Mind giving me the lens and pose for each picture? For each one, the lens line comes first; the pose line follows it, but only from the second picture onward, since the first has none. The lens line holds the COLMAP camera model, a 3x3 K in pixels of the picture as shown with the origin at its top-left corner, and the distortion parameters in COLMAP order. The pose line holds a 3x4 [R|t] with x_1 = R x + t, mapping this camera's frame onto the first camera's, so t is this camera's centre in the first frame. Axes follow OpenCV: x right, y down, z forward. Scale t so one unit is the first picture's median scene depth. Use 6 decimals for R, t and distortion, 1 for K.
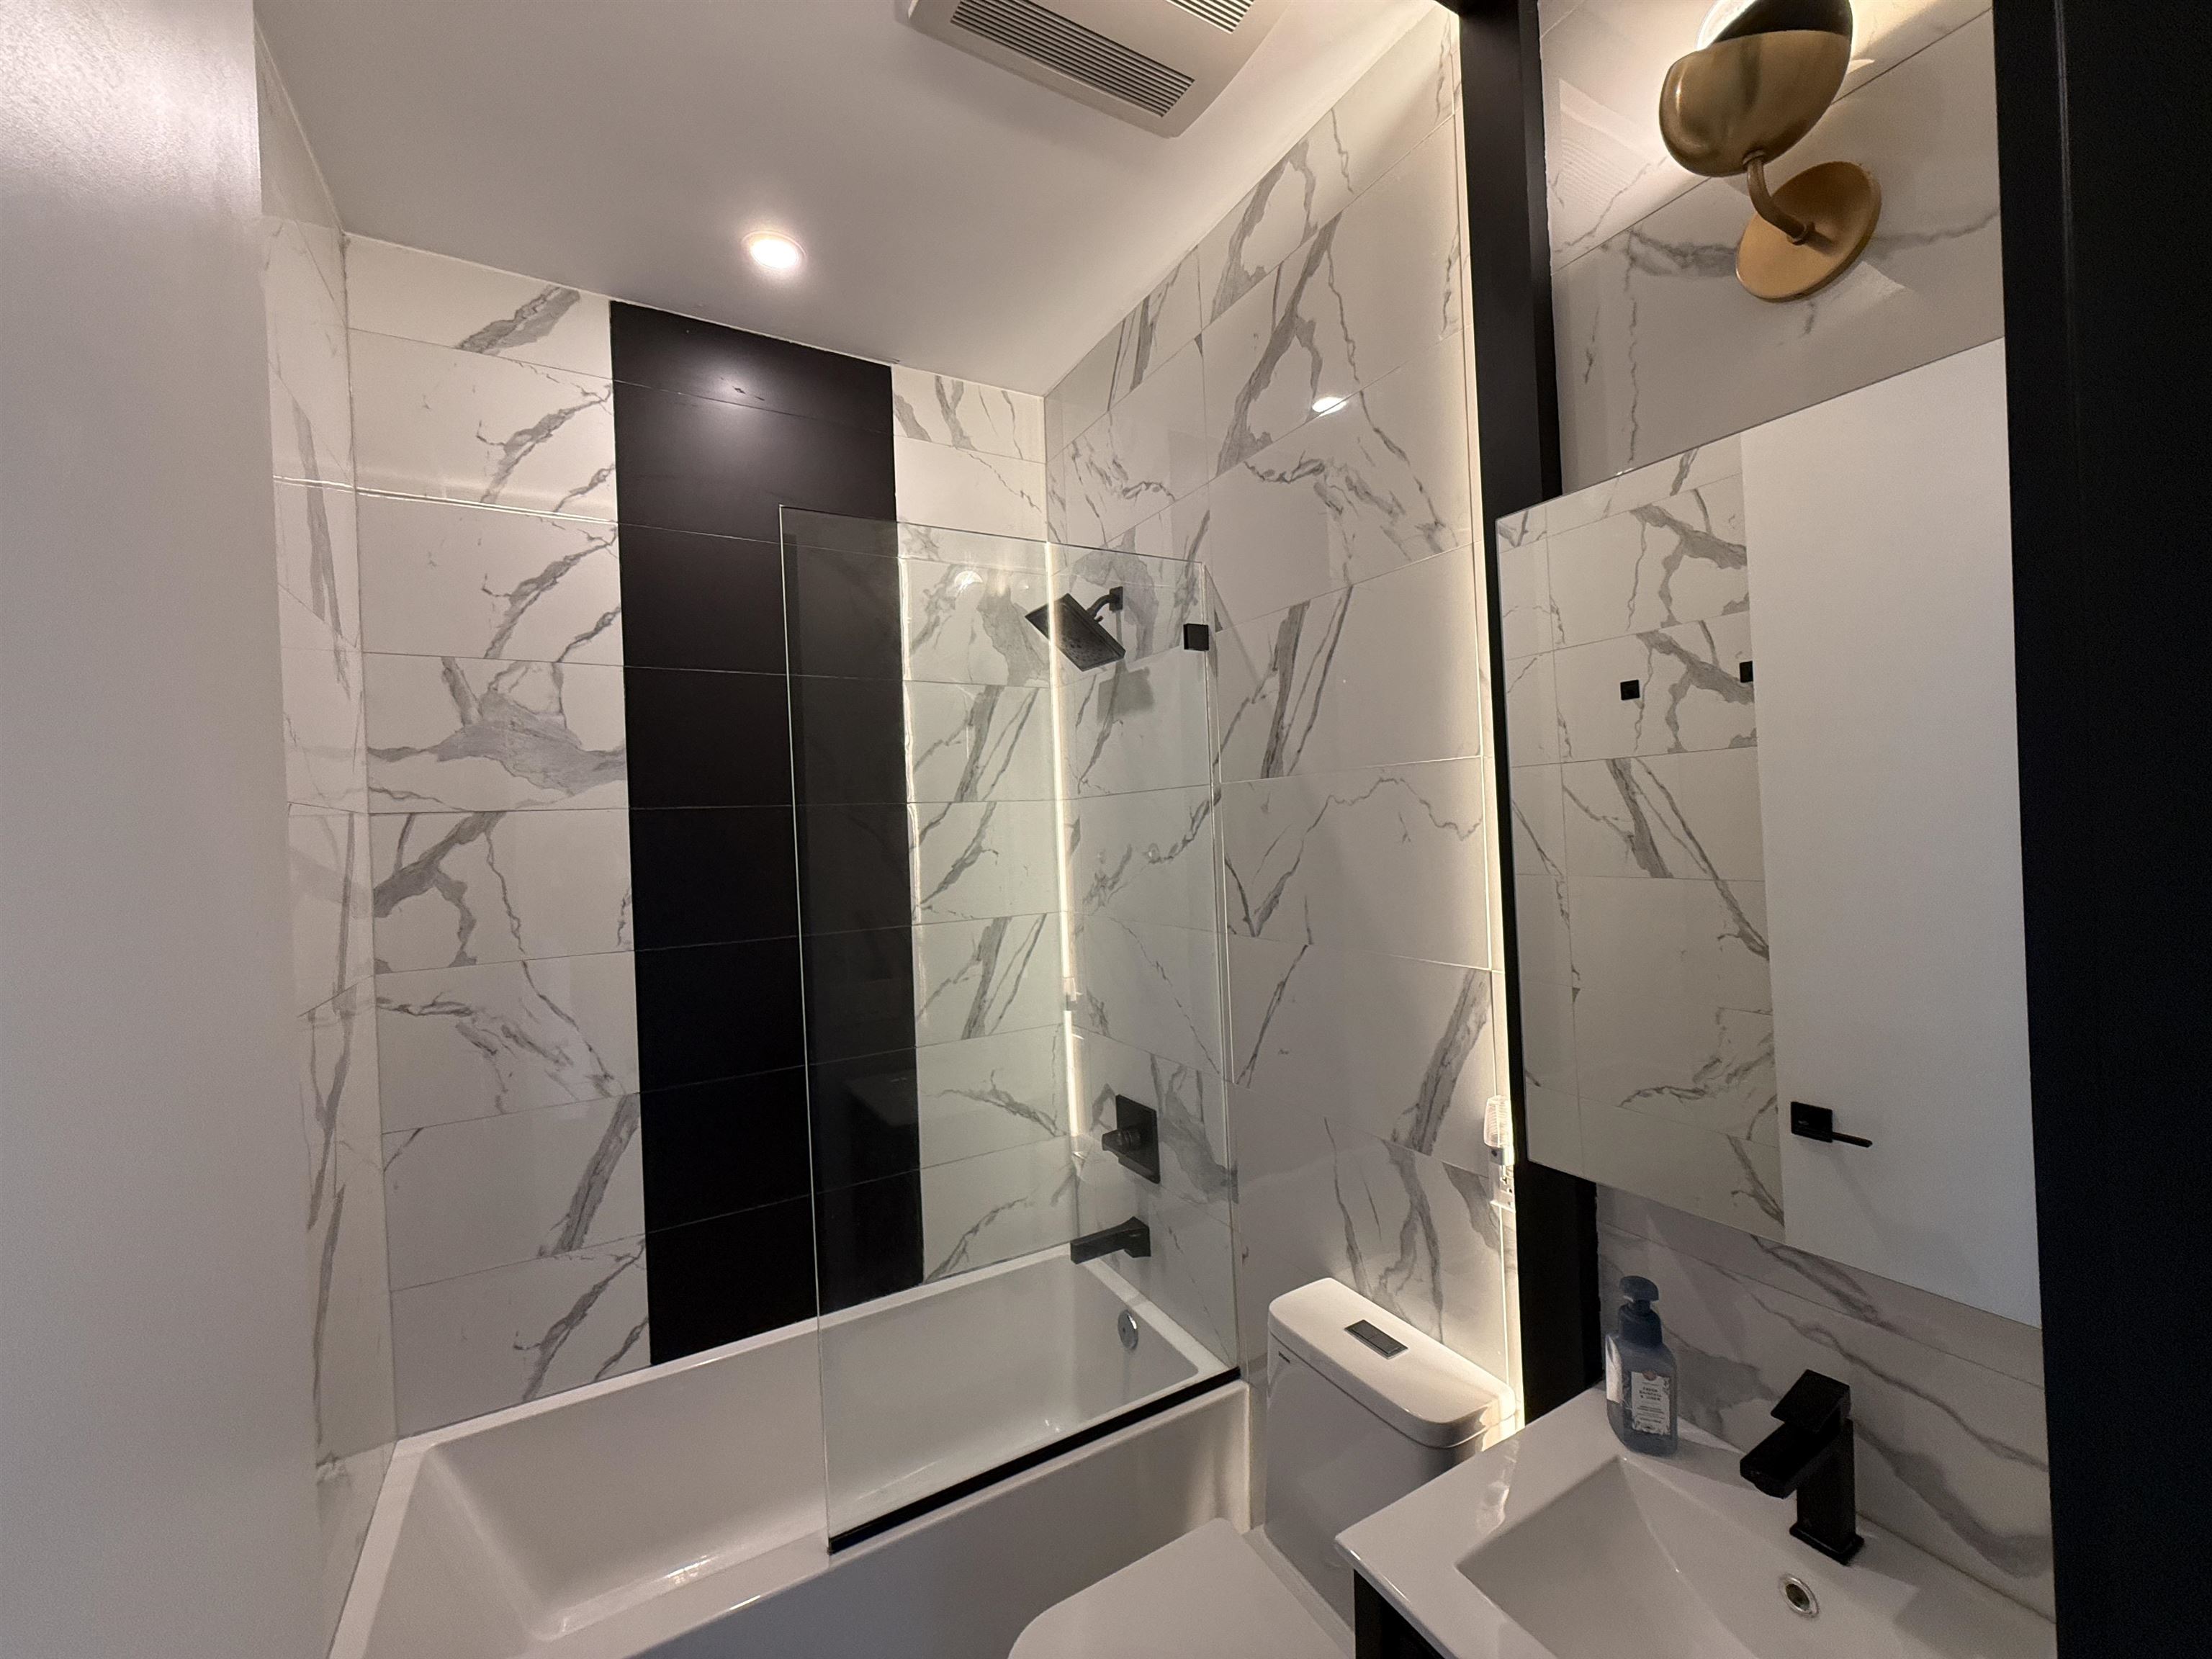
lens RADIAL K [[883.7, 0, 1103.1], [0, 883.7, 823.7], [0, 0, 1]] dist [0.002021, -0.000188]
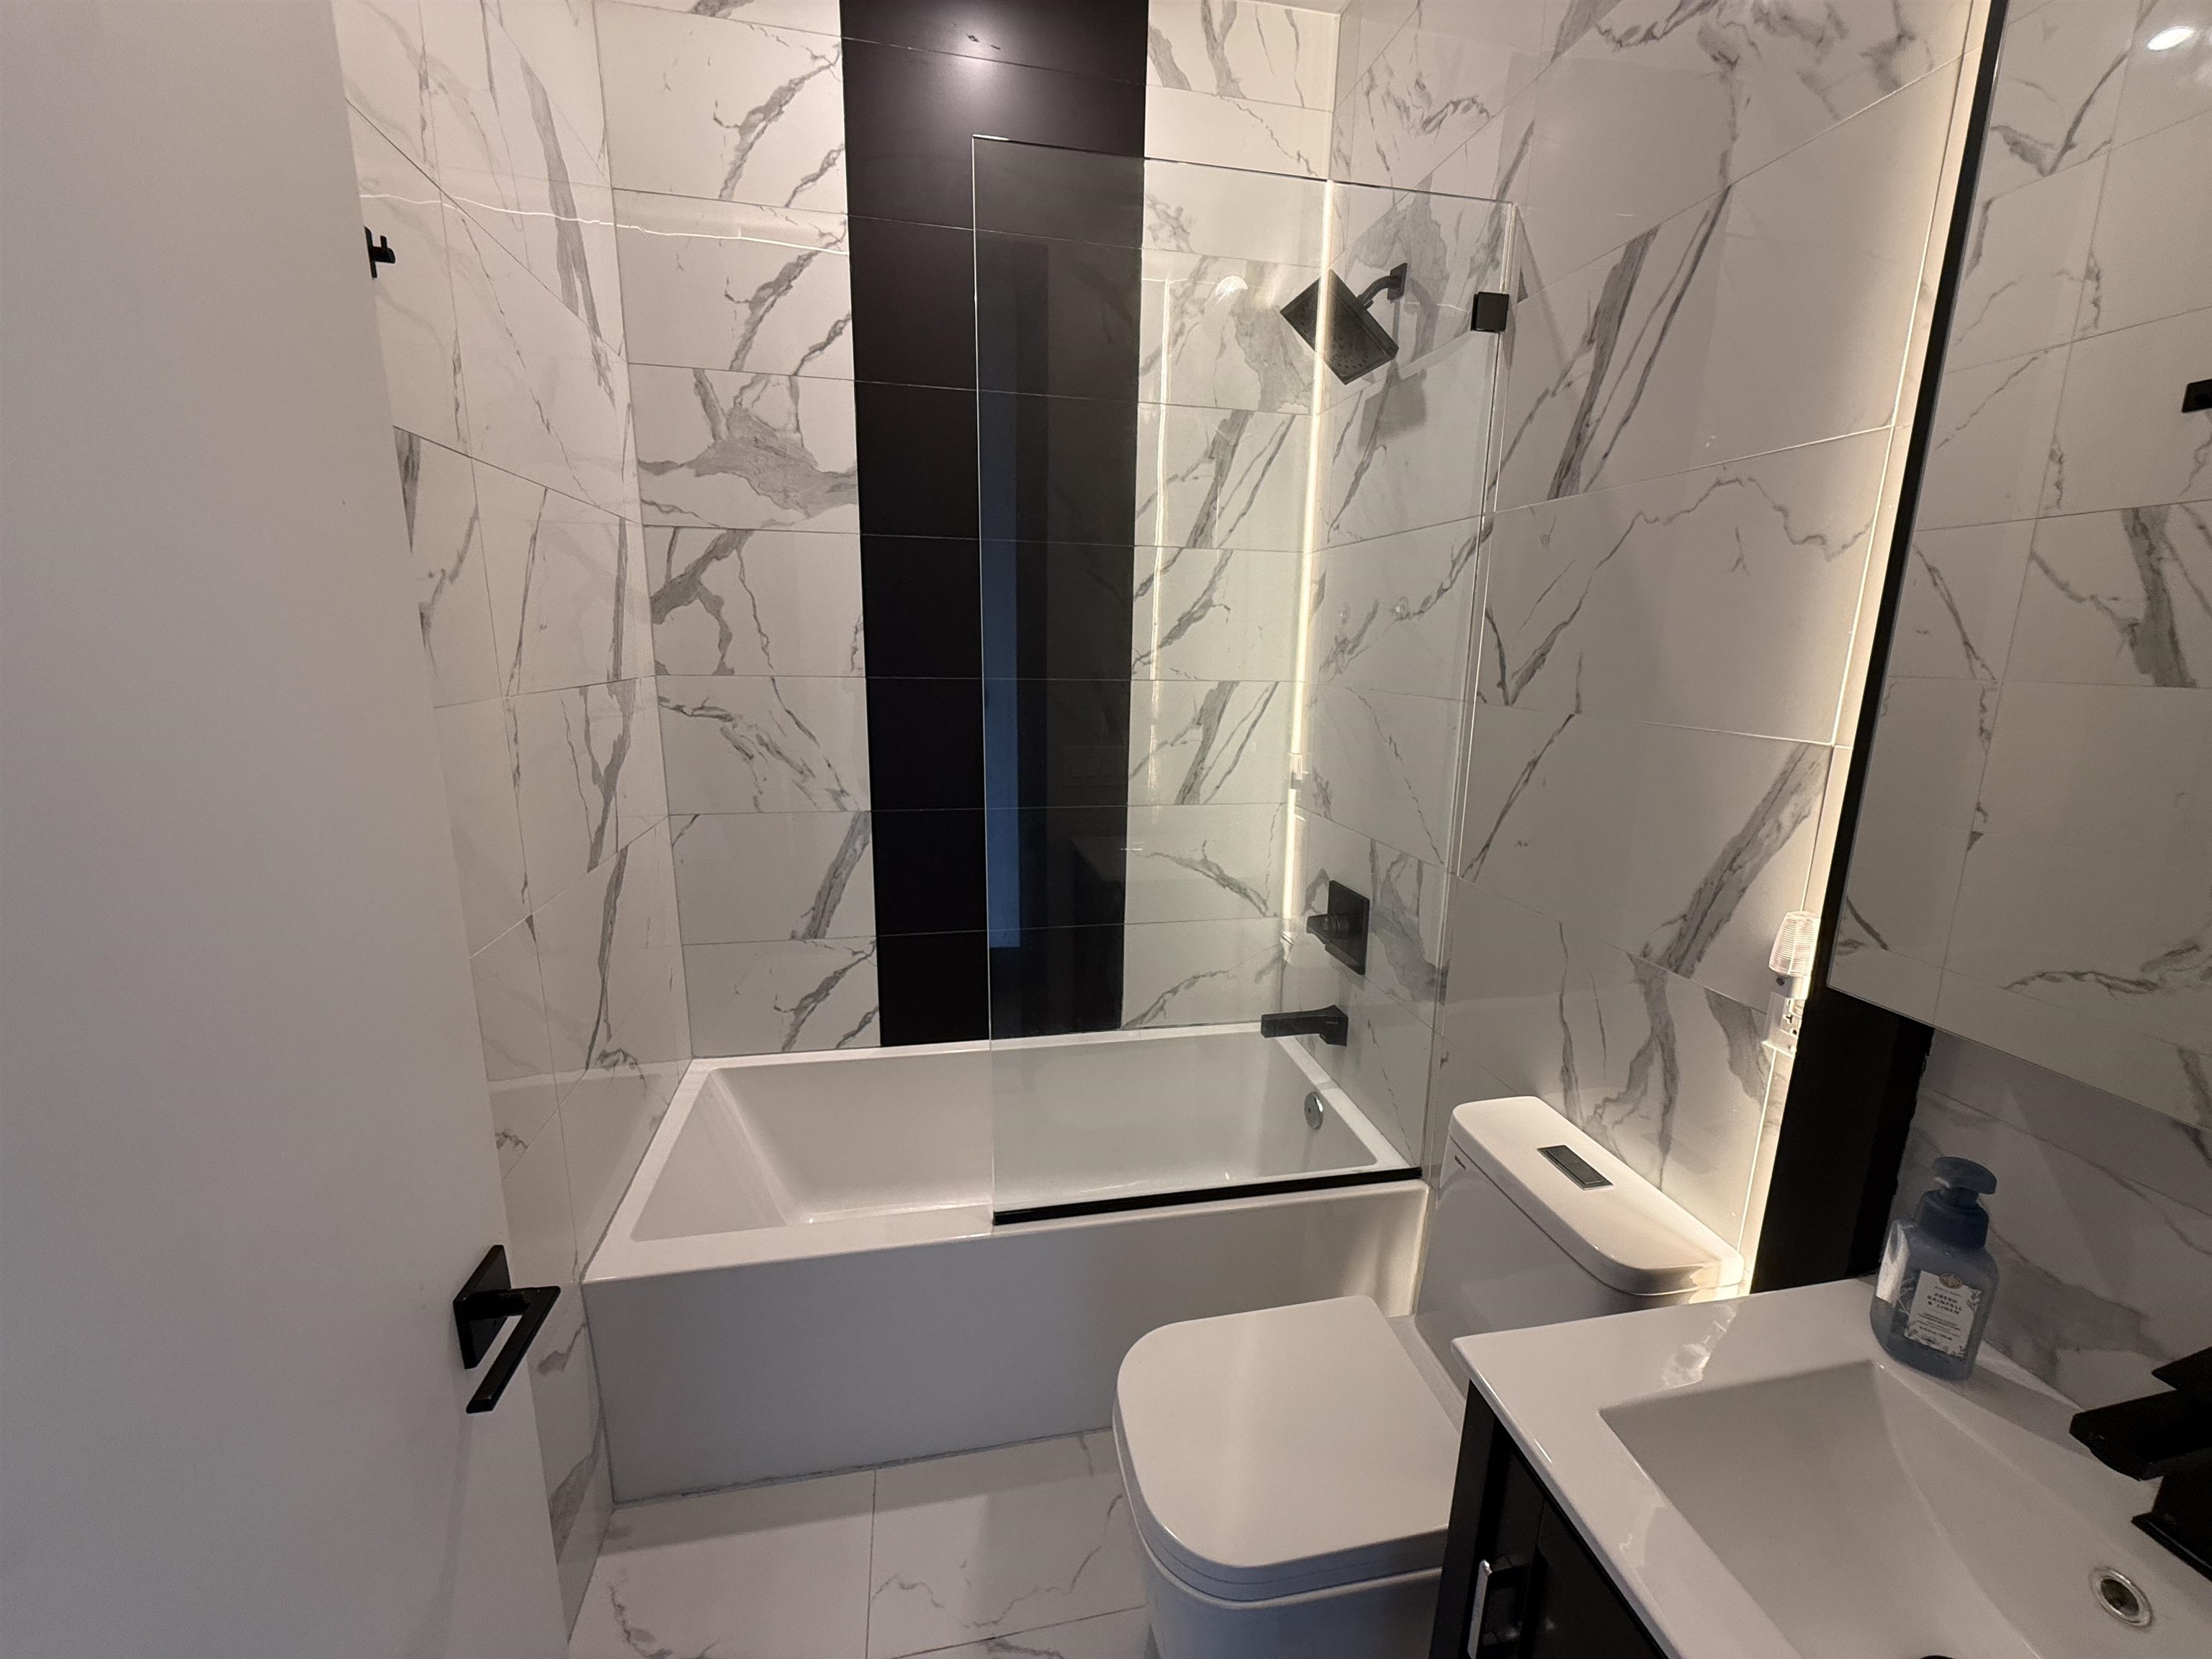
lens RADIAL K [[877.0, 0, 1109.6], [0, 877.0, 827.0], [0, 0, 1]] dist [-0.000440, 0.000033]
pose [[0.948364, 0.120602, -0.293362, 0.067831], [-0.055780, 0.973893, 0.220049, 0.073963], [0.312242, -0.192322, 0.930332, 0.097468]]
